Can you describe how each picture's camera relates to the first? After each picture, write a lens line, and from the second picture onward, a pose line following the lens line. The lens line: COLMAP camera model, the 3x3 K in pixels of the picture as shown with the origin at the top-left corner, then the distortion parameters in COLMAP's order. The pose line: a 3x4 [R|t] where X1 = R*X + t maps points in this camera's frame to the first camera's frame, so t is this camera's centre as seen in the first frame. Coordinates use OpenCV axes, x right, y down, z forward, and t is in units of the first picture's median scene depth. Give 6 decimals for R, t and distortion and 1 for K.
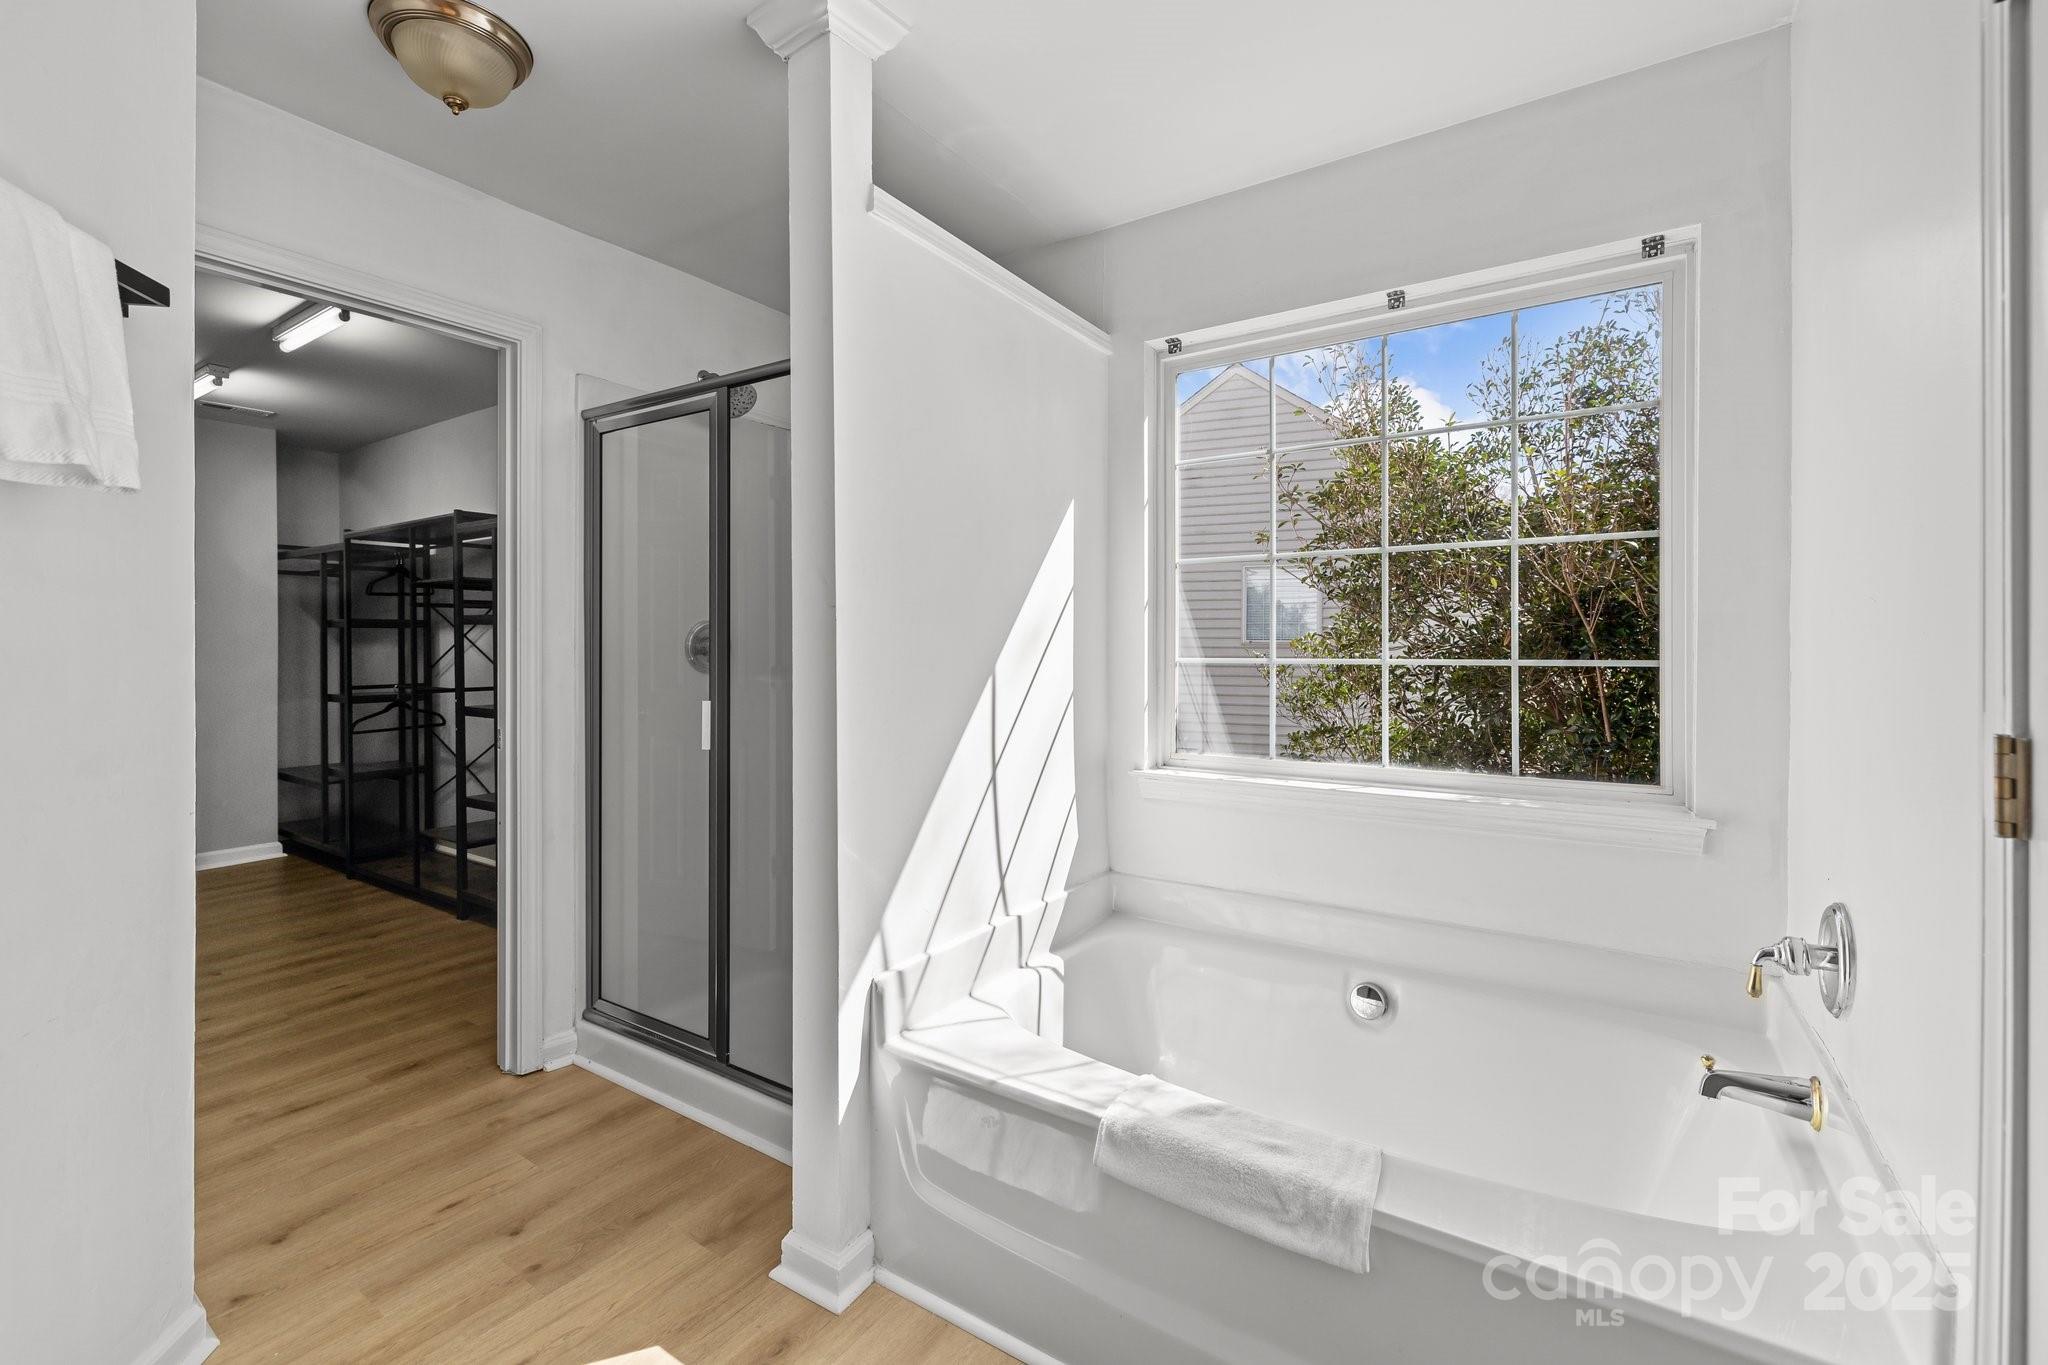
lens RADIAL K [[866.3, 0, 1004.9], [0, 866.3, 662.8], [0, 0, 1]] dist [-0.001836, -0.000157]
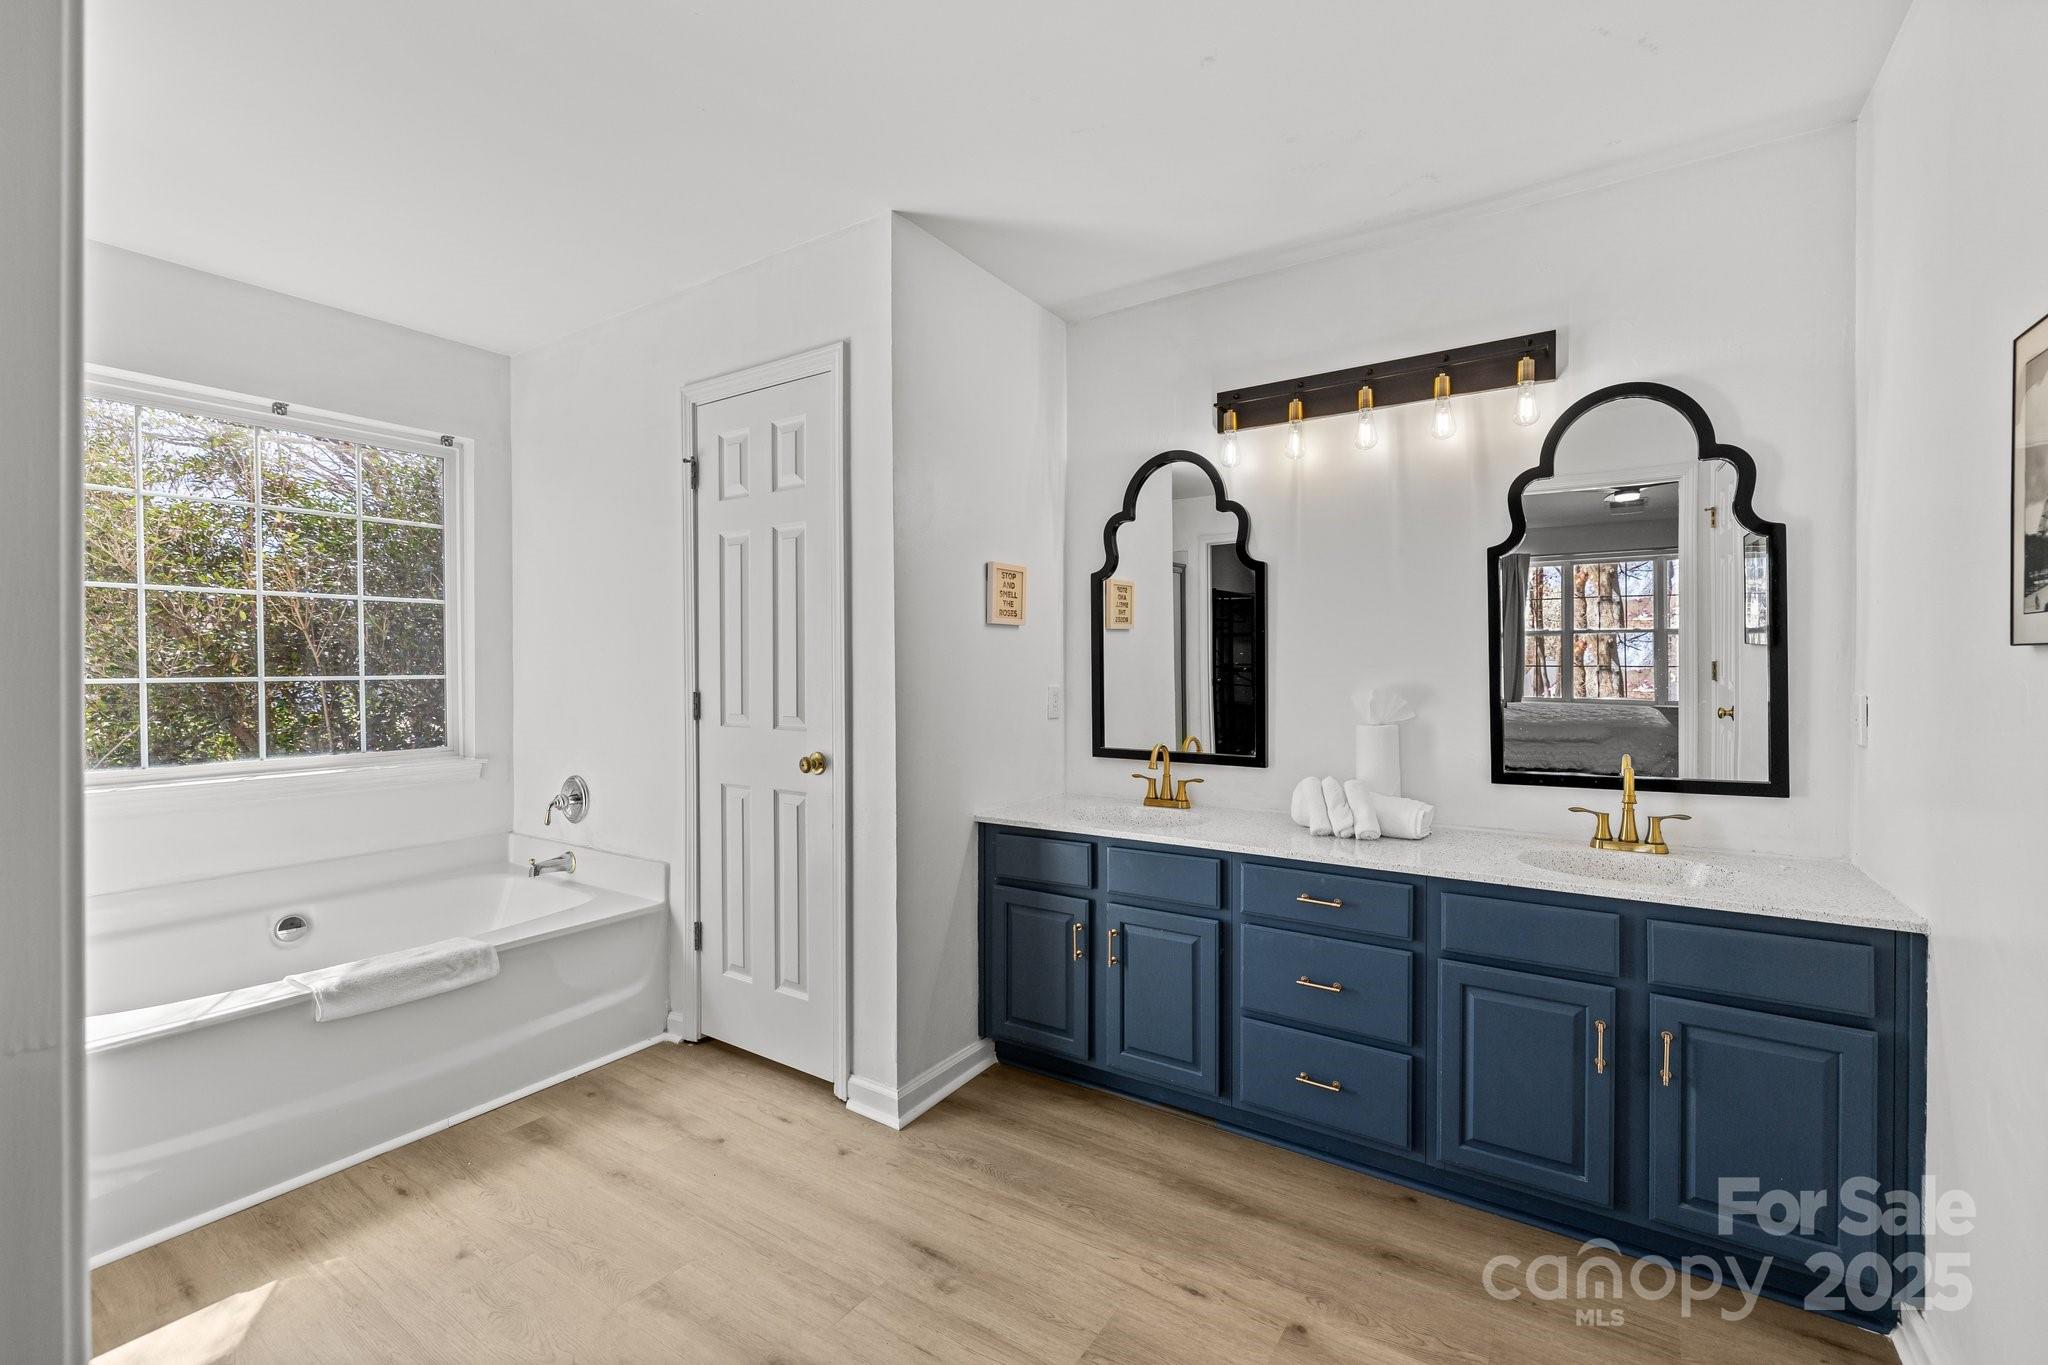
lens RADIAL K [[870.9, 0, 1012.8], [0, 870.9, 671.0], [0, 0, 1]] dist [-0.000777, -0.000061]
pose [[-0.007982, -0.005840, 0.999951, -1.224377], [0.014806, 0.999873, 0.005958, -0.005336], [-0.999859, 0.014853, -0.007895, -0.158638]]
